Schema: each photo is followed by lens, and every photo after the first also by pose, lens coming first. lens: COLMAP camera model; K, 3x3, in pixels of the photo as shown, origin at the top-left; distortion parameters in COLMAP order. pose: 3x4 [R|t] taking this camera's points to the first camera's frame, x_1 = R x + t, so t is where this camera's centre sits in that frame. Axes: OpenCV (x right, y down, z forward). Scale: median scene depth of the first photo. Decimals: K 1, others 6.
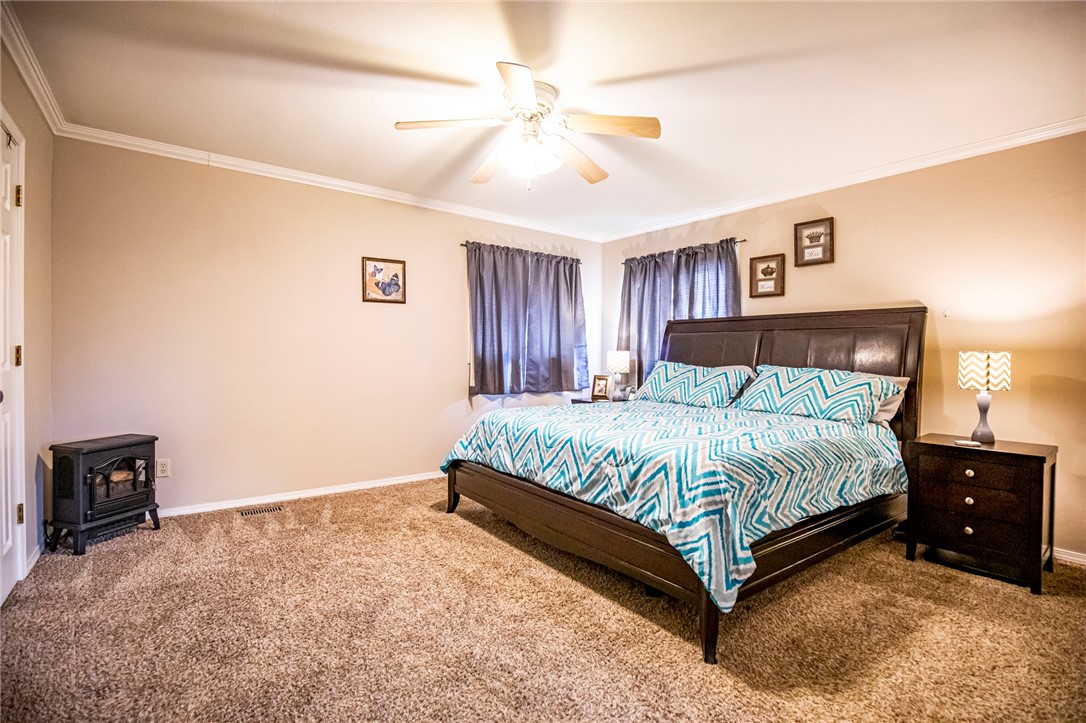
lens RADIAL K [[504.7, 0, 548.1], [0, 504.7, 357.8], [0, 0, 1]] dist [-0.033005, 0.005026]
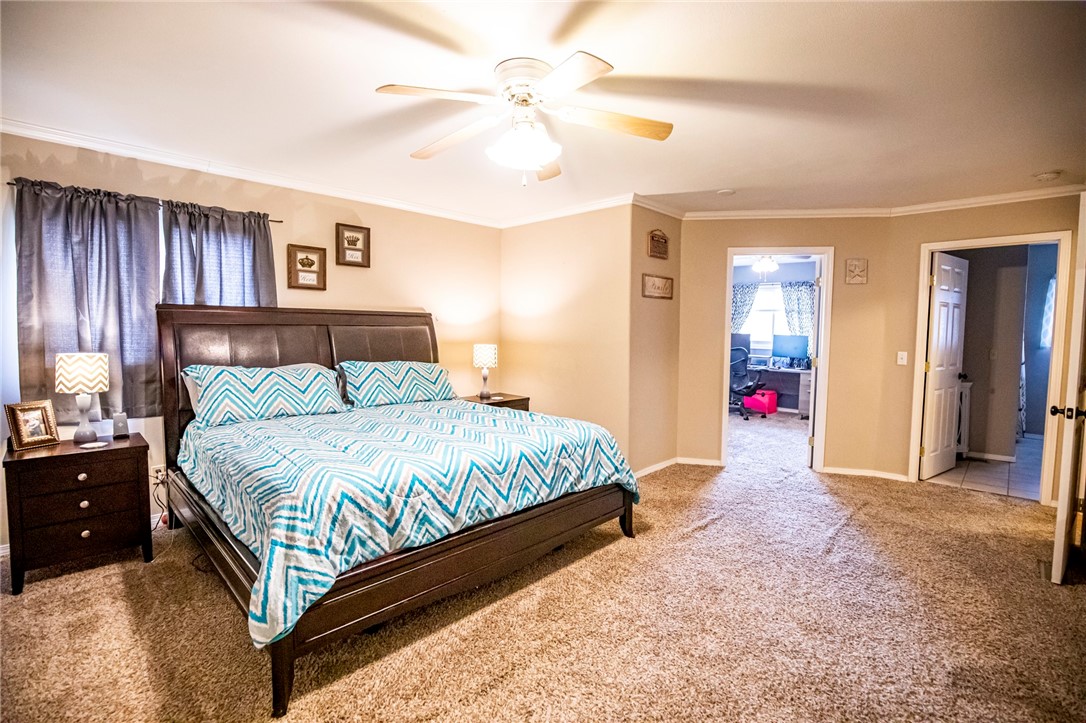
lens RADIAL K [[504.7, 0, 548.1], [0, 504.7, 358.2], [0, 0, 1]] dist [-0.033005, 0.005026]
pose [[-0.155215, -0.072475, 0.985219, -0.740896], [-0.006521, 0.997359, 0.072340, -0.079269], [-0.987859, 0.004804, -0.155278, 0.878978]]
